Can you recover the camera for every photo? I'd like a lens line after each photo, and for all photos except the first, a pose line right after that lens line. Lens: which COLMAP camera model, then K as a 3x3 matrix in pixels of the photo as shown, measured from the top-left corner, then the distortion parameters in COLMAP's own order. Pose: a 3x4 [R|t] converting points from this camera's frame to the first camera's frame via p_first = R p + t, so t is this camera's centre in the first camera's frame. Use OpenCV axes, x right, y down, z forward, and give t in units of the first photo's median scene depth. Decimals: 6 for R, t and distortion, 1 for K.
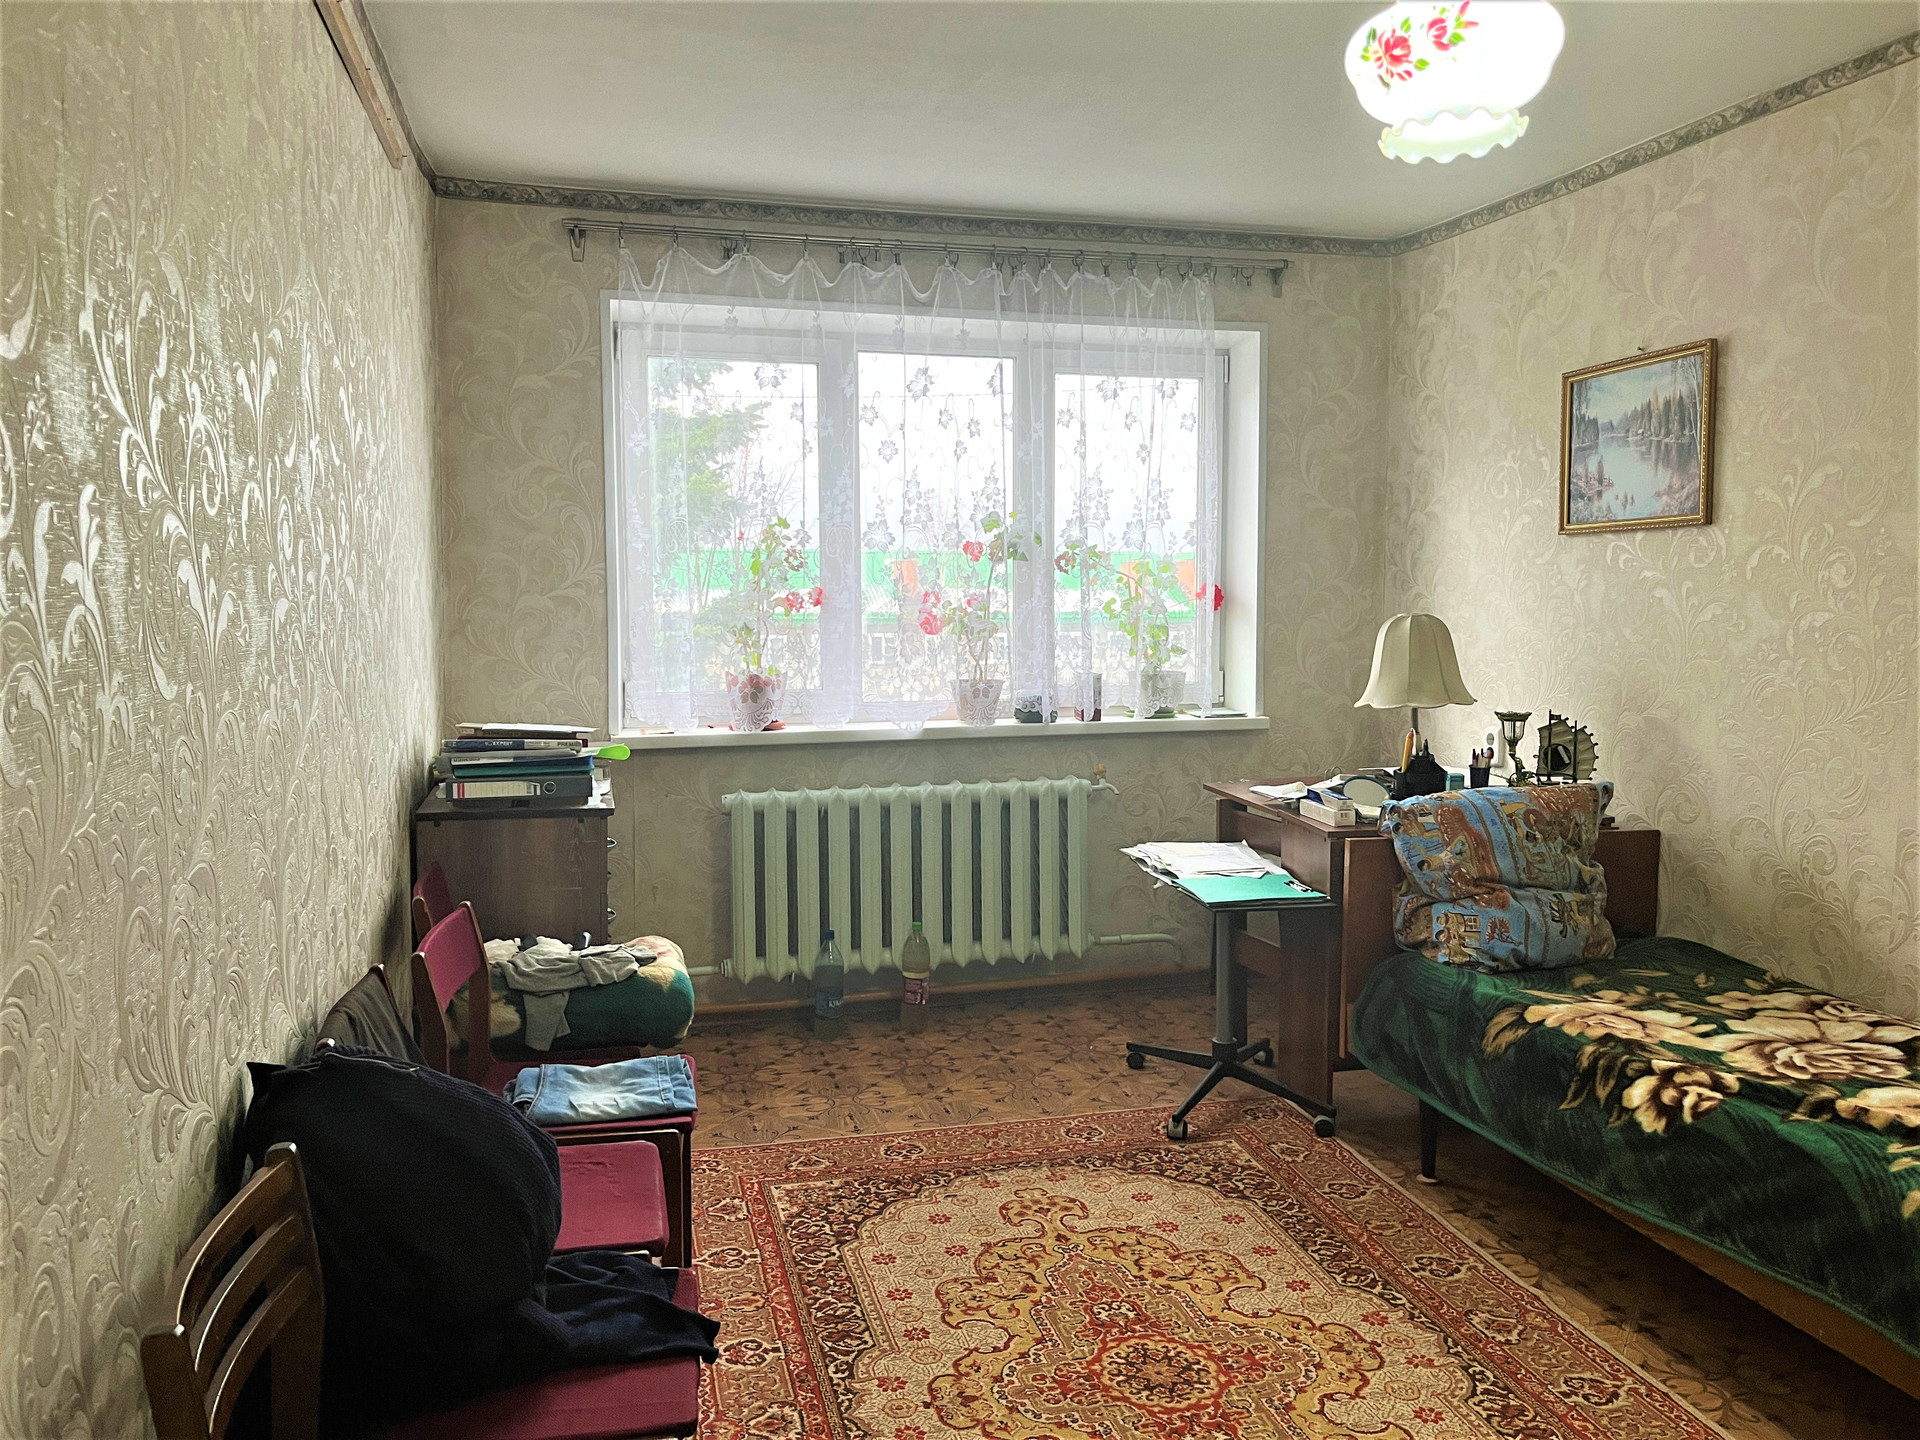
lens RADIAL K [[1407.4, 0, 956.8], [0, 1407.4, 715.0], [0, 0, 1]] dist [0.049218, -0.063123]
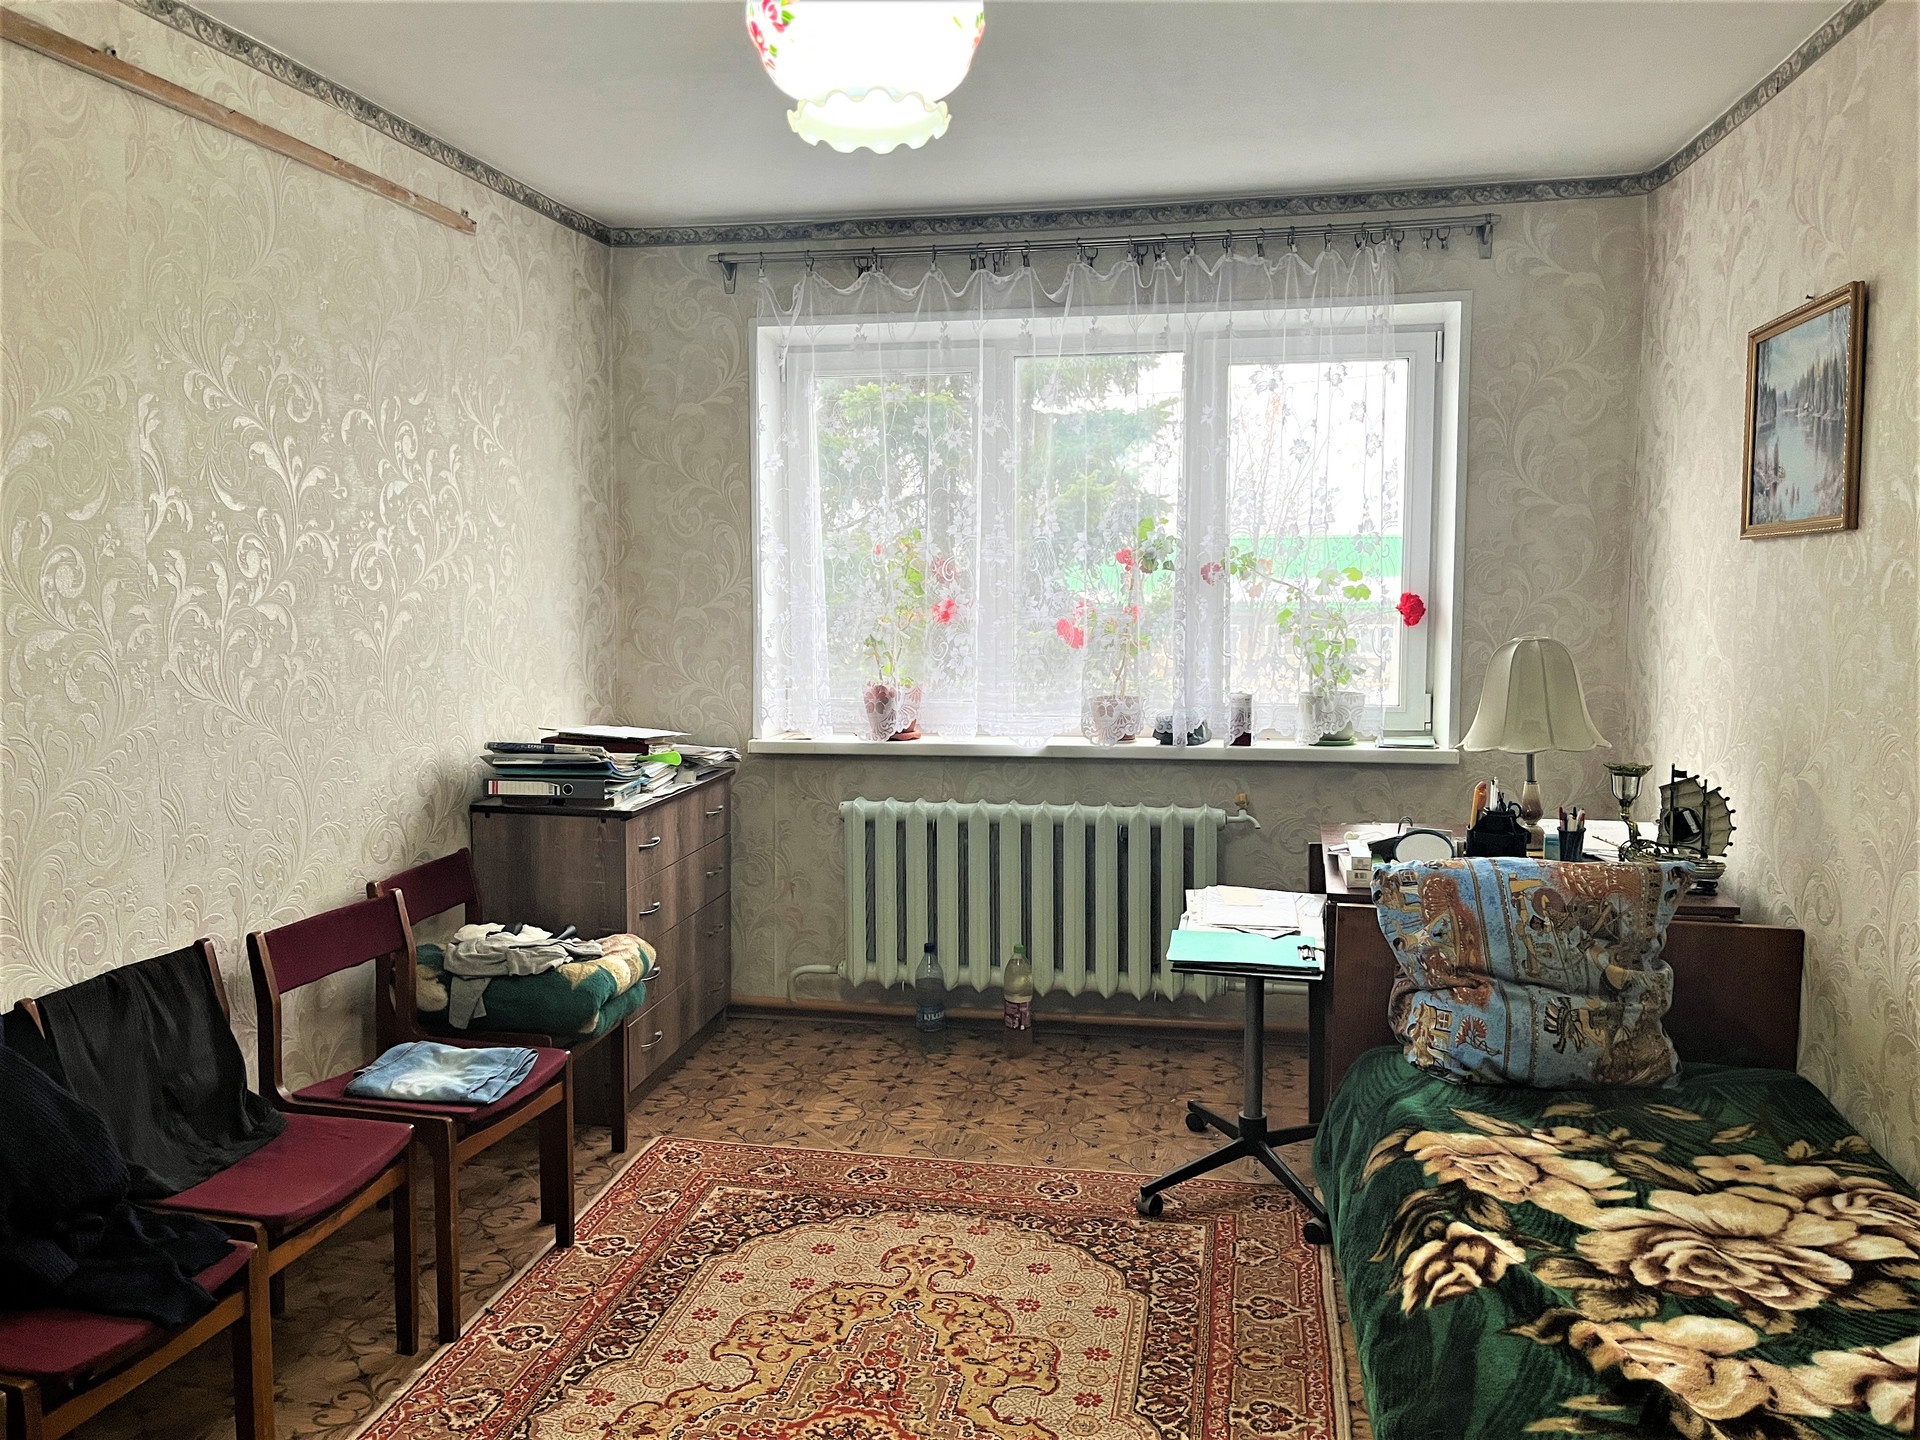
lens RADIAL K [[1411.9, 0, 971.1], [0, 1411.9, 719.5], [0, 0, 1]] dist [0.066134, -0.093482]
pose [[0.908232, 0.039857, -0.416566, 0.415723], [-0.034424, 0.999196, 0.020547, -0.032995], [0.417050, -0.004322, 0.908873, 0.119978]]
